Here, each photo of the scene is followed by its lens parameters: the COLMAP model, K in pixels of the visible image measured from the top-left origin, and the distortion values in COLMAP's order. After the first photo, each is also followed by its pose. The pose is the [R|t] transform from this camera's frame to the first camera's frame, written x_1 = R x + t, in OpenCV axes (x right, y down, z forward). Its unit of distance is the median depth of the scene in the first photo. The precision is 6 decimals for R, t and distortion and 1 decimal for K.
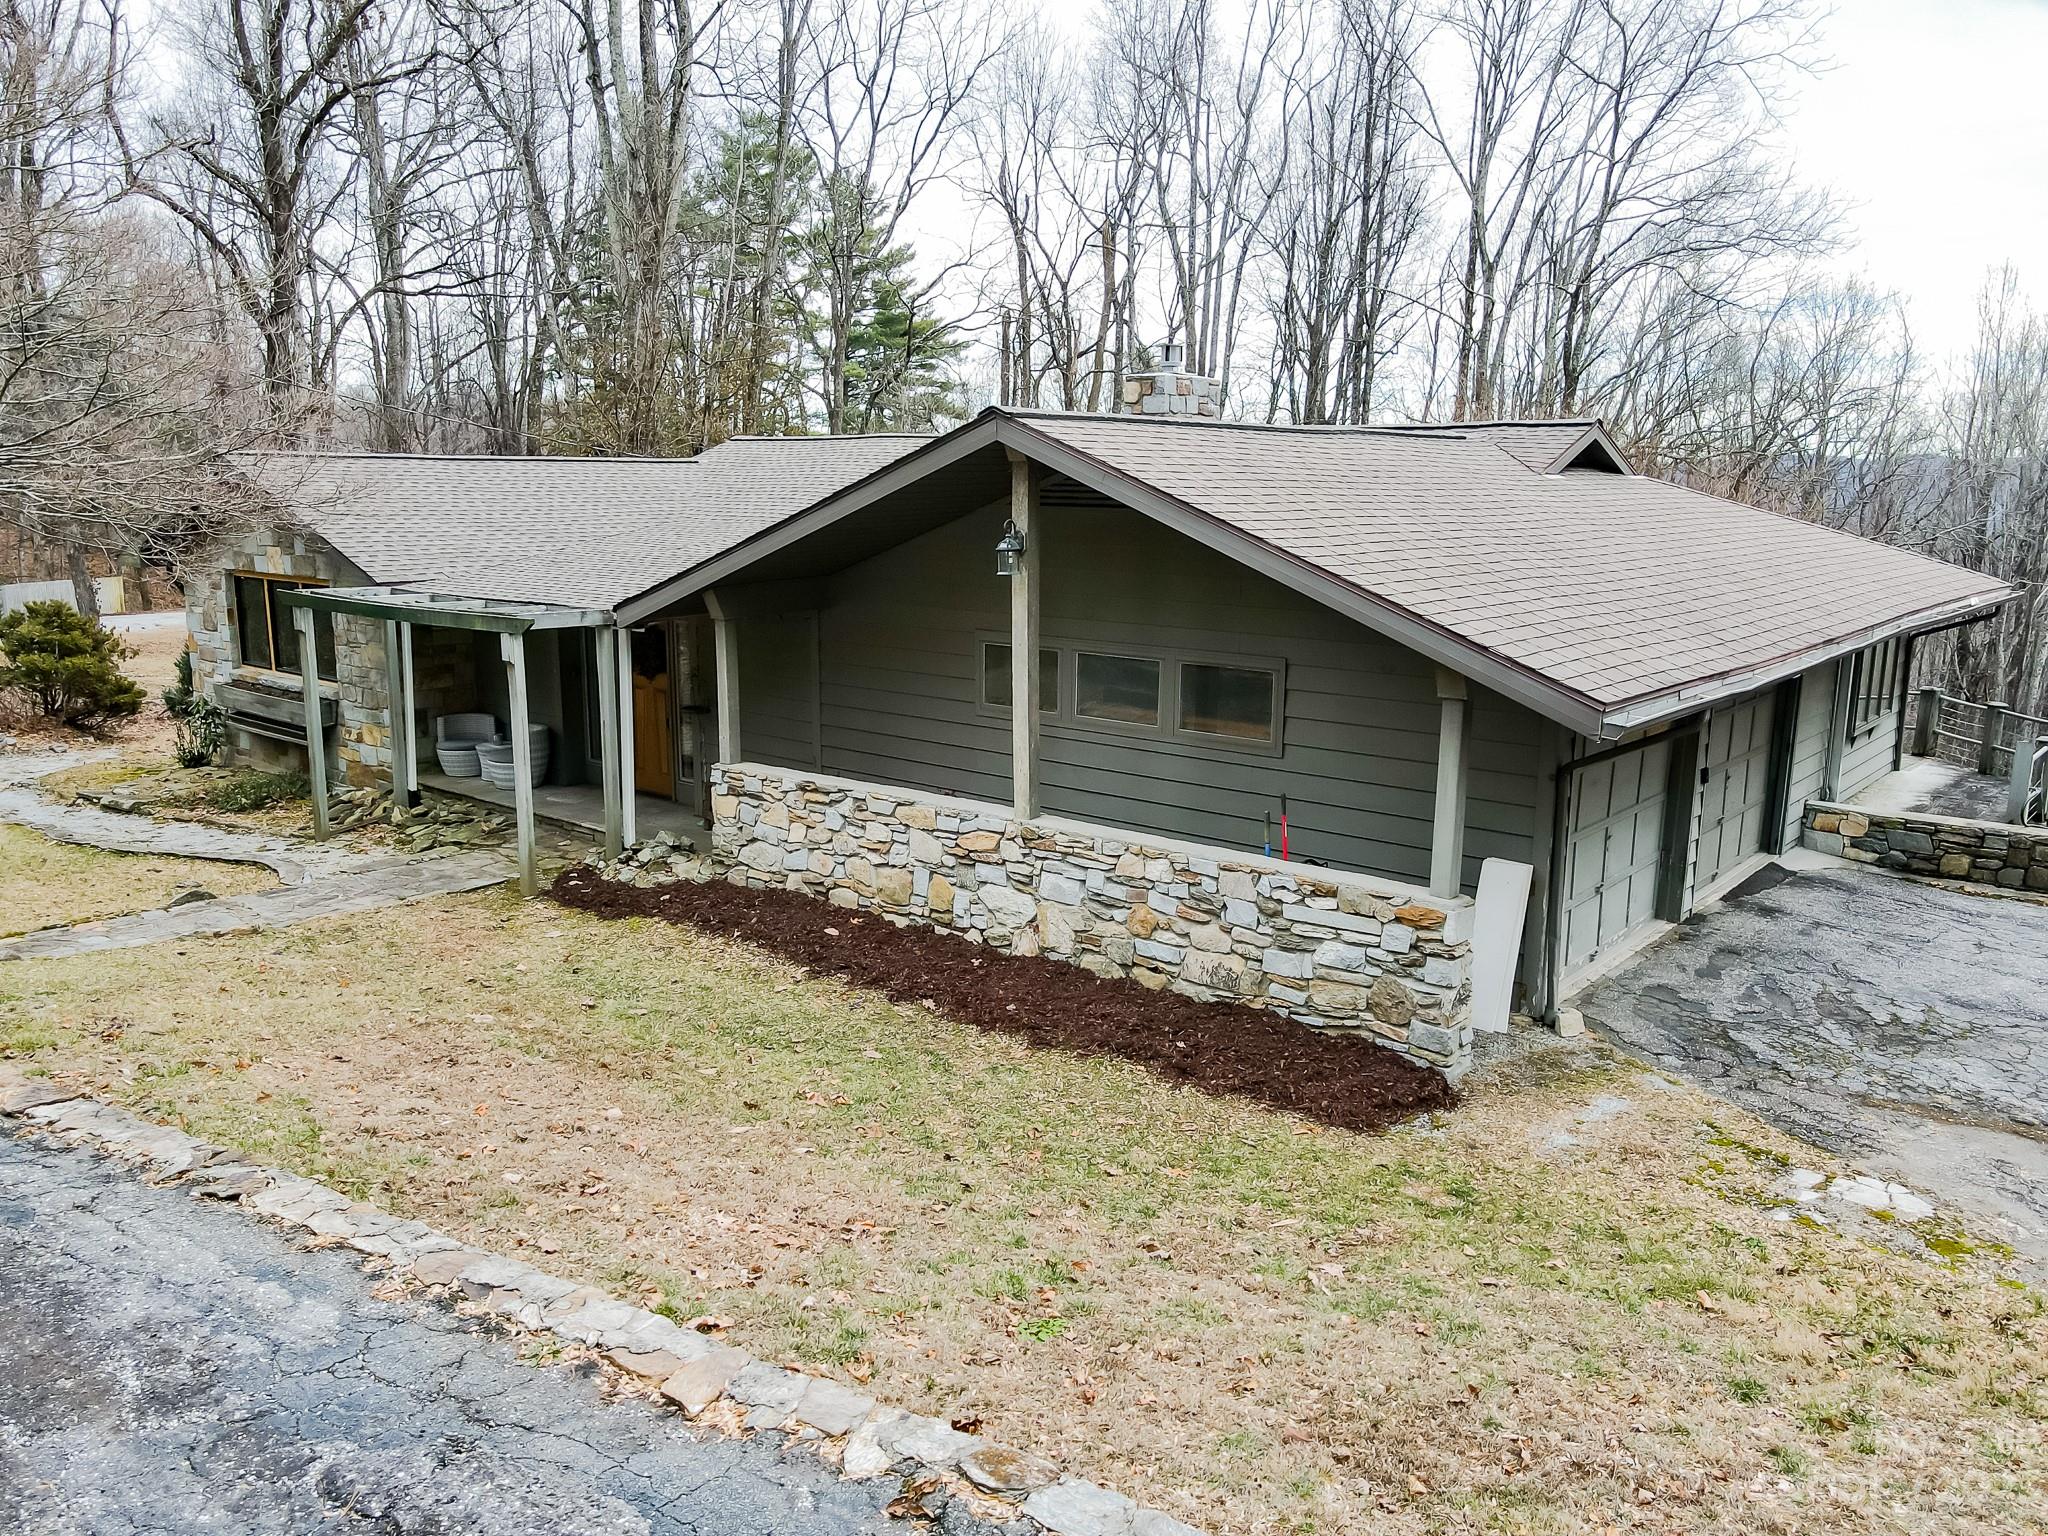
lens RADIAL K [[1503.1, 0, 1024.0], [0, 1503.1, 768.0], [0, 0, 1]] dist [0.000728, 0.033831]
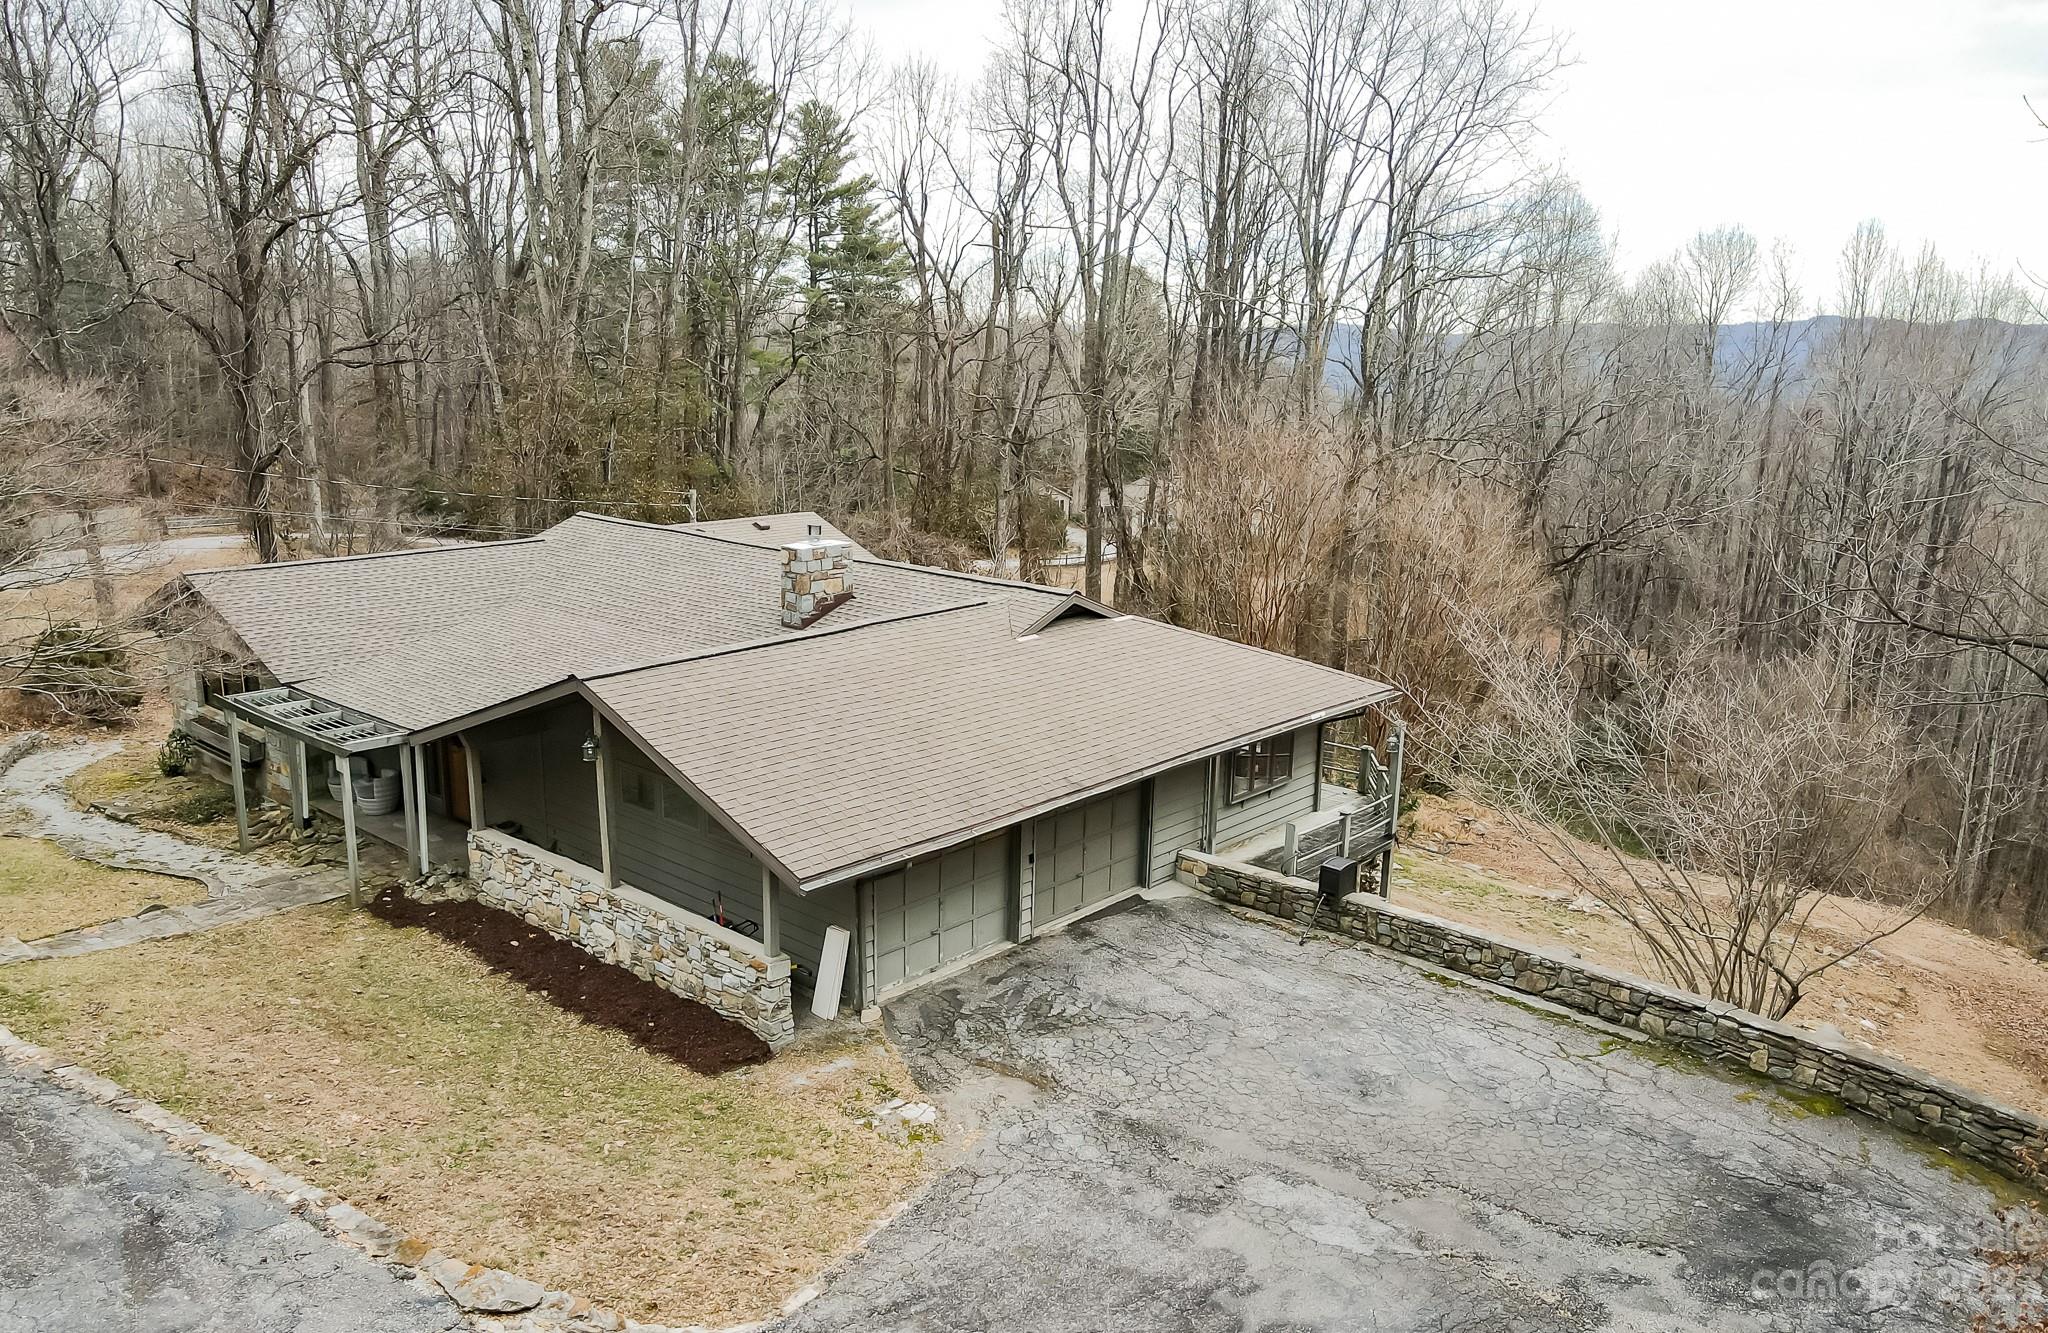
lens RADIAL K [[1506.6, 0, 1020.7], [0, 1506.6, 695.9], [0, 0, 1]] dist [-0.002665, 0.039784]
pose [[0.999713, 0.016138, -0.017722, 0.491620], [-0.015345, 0.998915, 0.043979, -0.266932], [0.018413, -0.043695, 0.998875, -0.730788]]
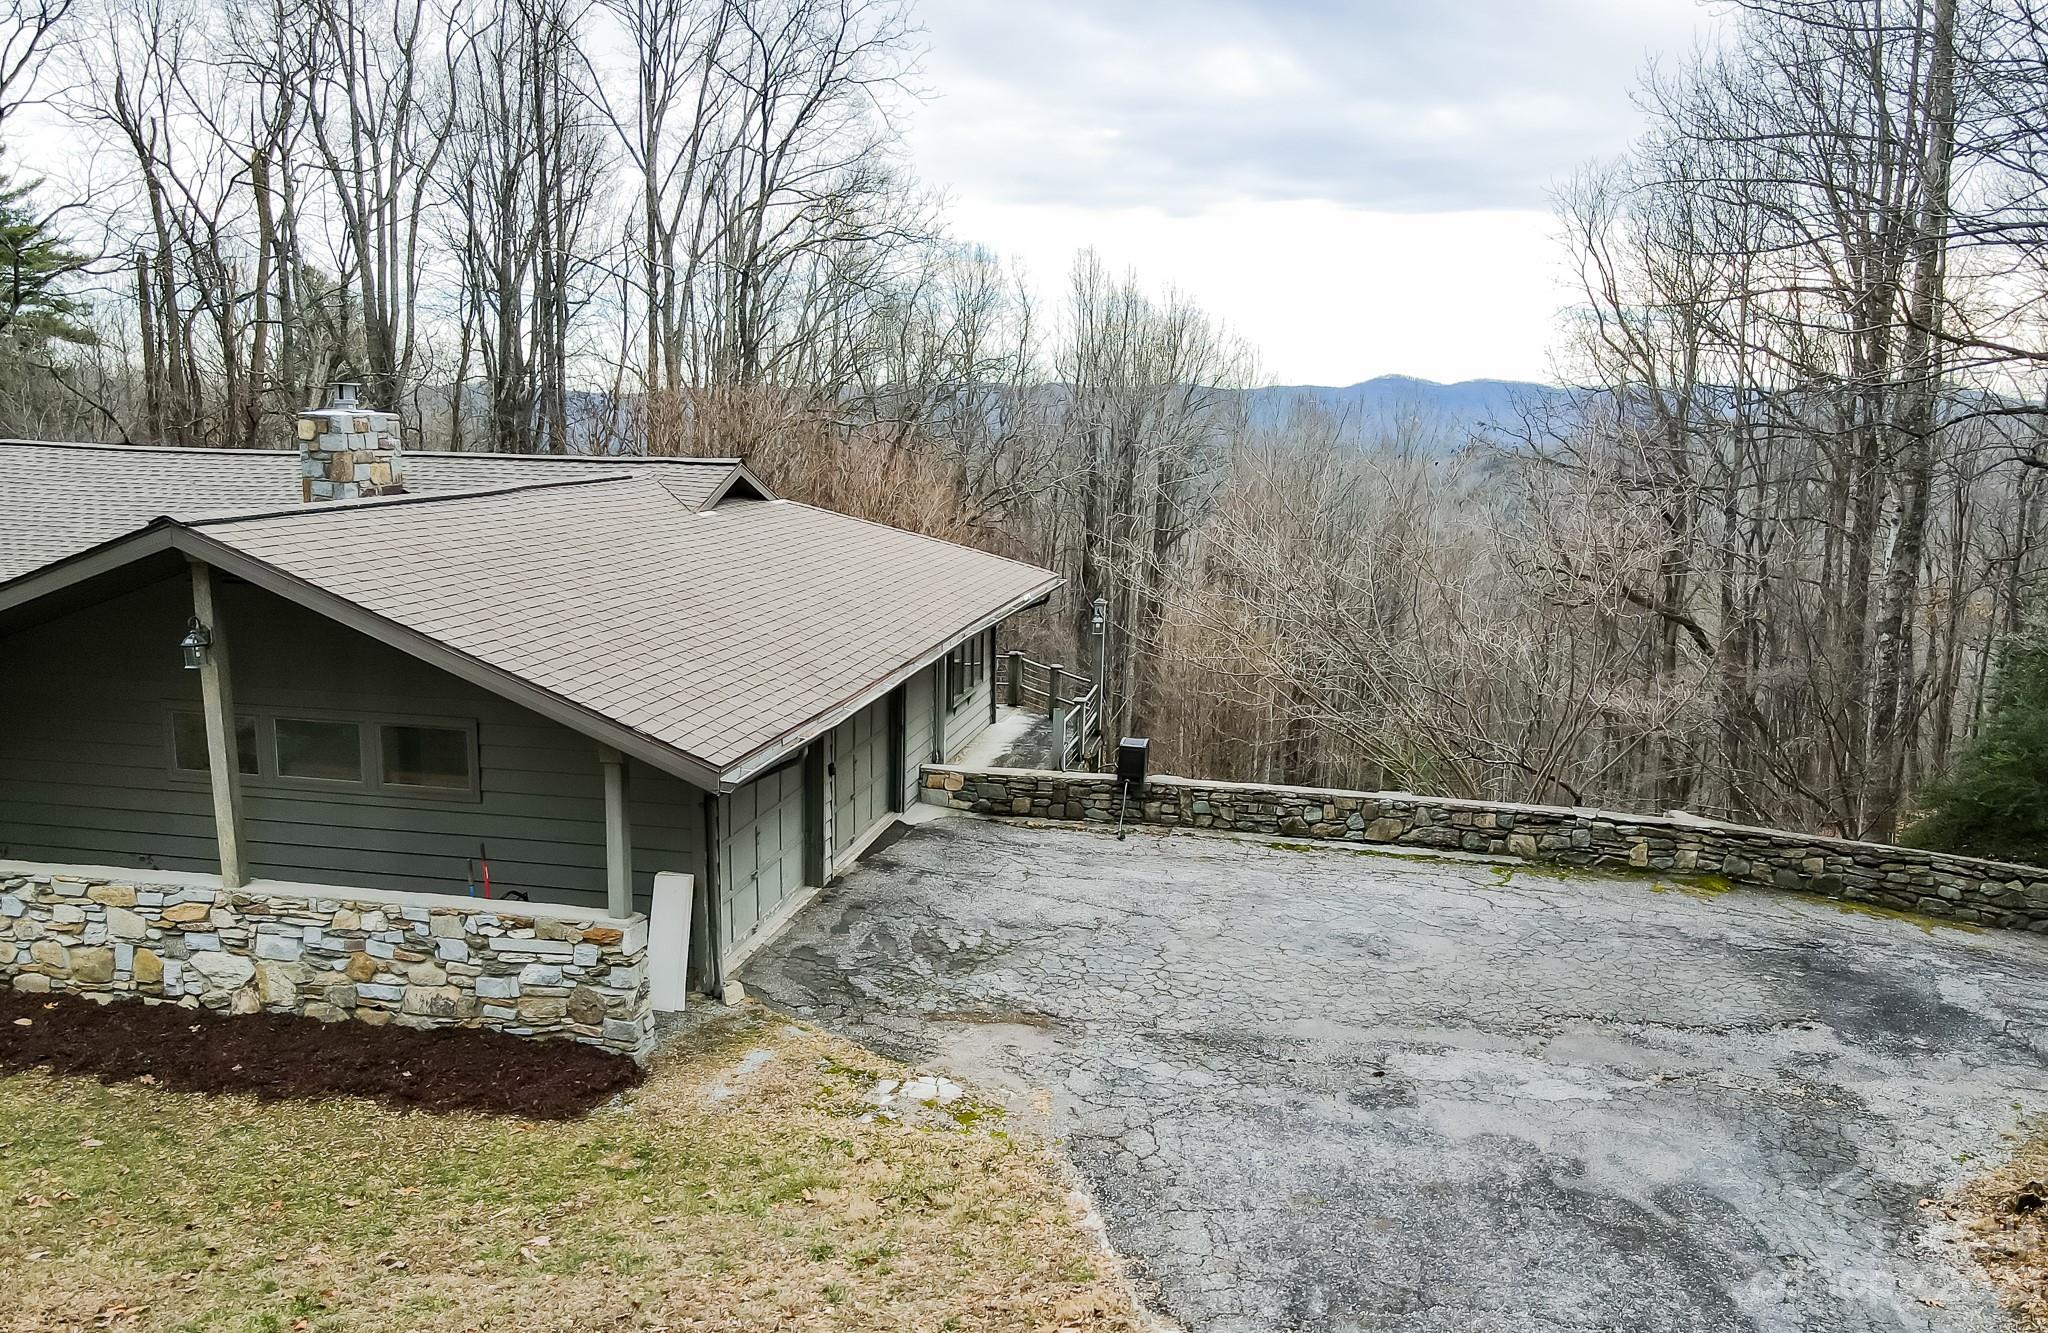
lens RADIAL K [[1506.6, 0, 1020.7], [0, 1506.6, 695.9], [0, 0, 1]] dist [-0.002665, 0.039784]
pose [[0.876813, -0.082672, 0.473672, -0.006420], [0.080419, 0.996446, 0.025052, -0.080313], [-0.474060, 0.016126, 0.880345, -0.209153]]
